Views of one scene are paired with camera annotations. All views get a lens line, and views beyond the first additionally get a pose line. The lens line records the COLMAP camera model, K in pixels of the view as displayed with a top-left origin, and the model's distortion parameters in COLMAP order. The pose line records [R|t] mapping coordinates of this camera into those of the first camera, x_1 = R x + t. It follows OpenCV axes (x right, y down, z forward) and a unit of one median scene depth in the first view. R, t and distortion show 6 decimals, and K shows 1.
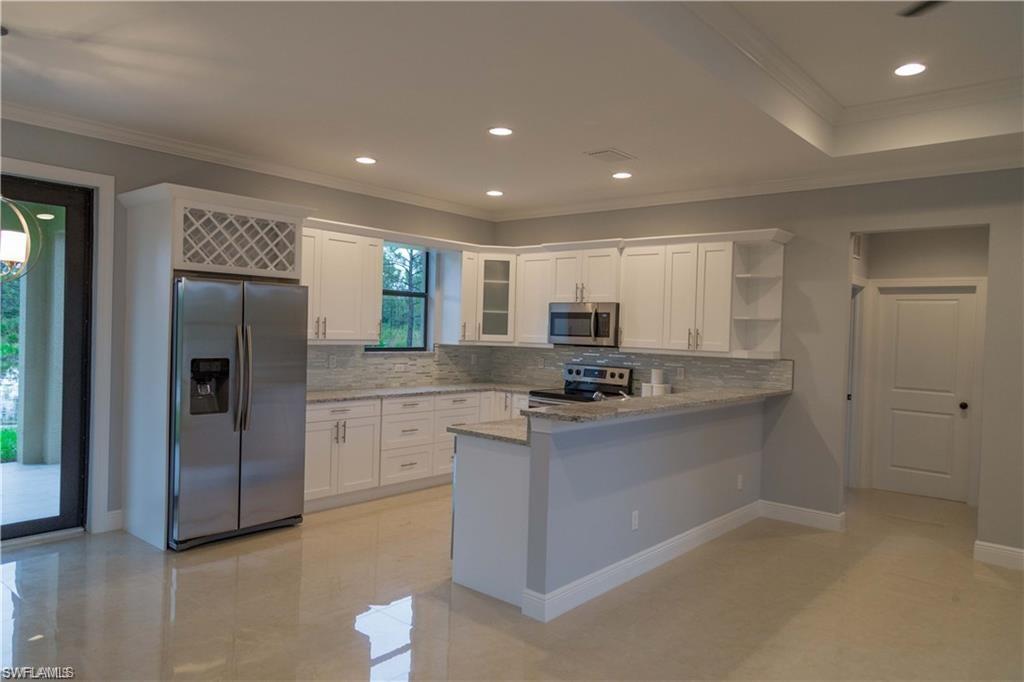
lens RADIAL K [[680.7, 0, 516.6], [0, 680.7, 338.7], [0, 0, 1]] dist [0.016502, -0.005918]
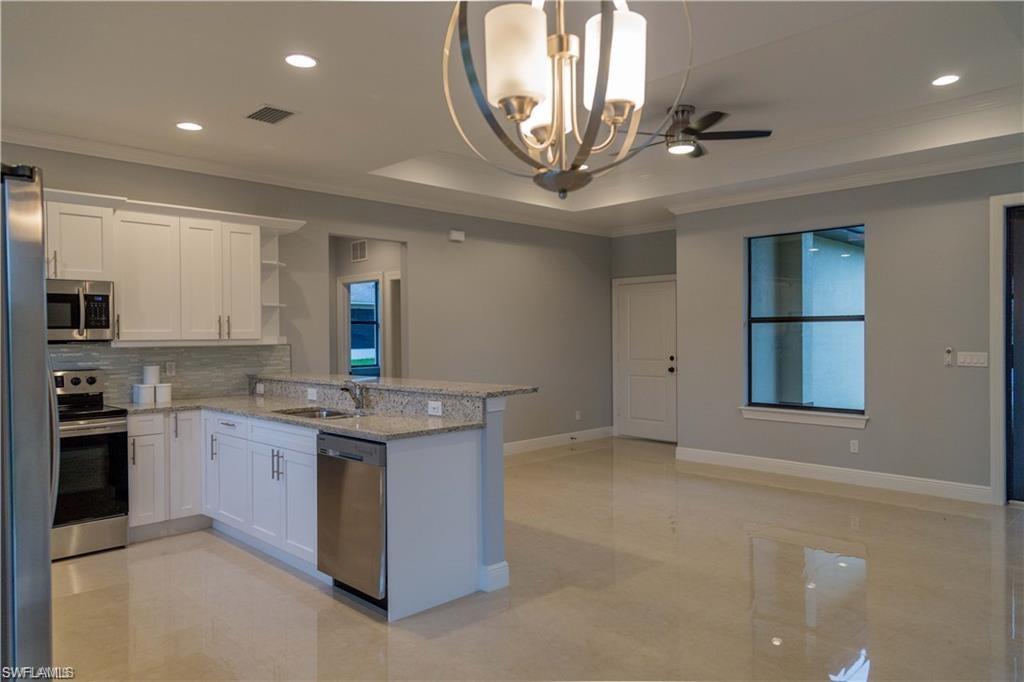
lens RADIAL K [[680.7, 0, 508.5], [0, 680.7, 337.7], [0, 0, 1]] dist [0.016502, -0.005918]
pose [[0.089005, -0.037871, 0.995311, -0.632531], [0.025415, 0.999038, 0.035740, -0.008235], [-0.995707, 0.022115, 0.089882, 0.556713]]
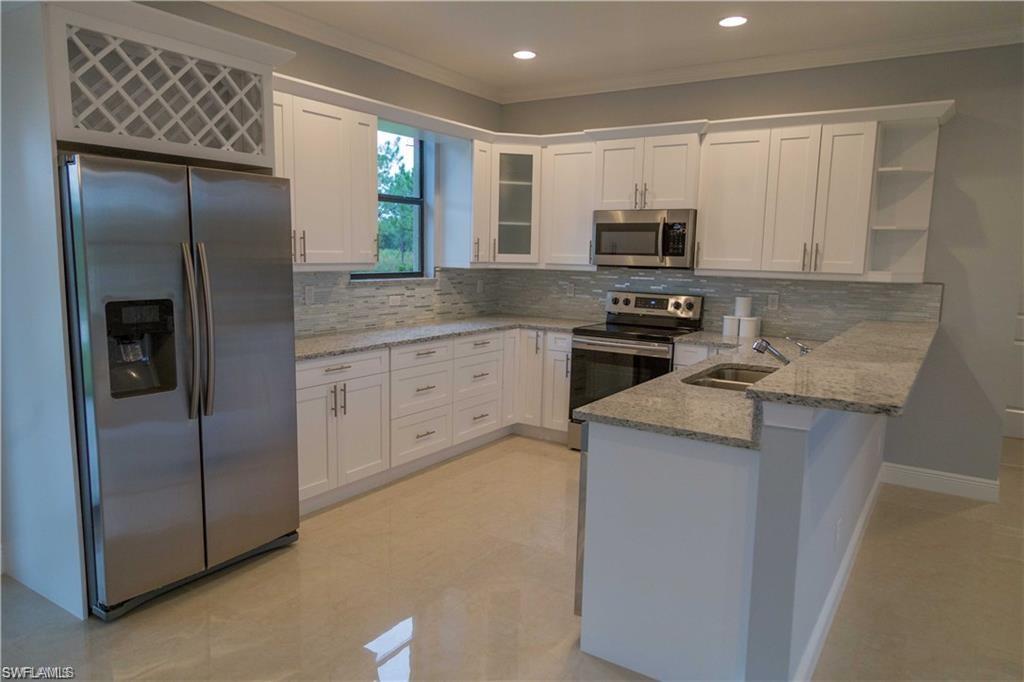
lens RADIAL K [[680.7, 0, 516.6], [0, 680.7, 340.7], [0, 0, 1]] dist [0.016502, -0.005918]
pose [[0.991857, -0.025940, 0.124686, -0.160637], [0.010531, 0.992390, 0.122687, -0.003877], [-0.126919, -0.120375, 0.984582, 0.301299]]
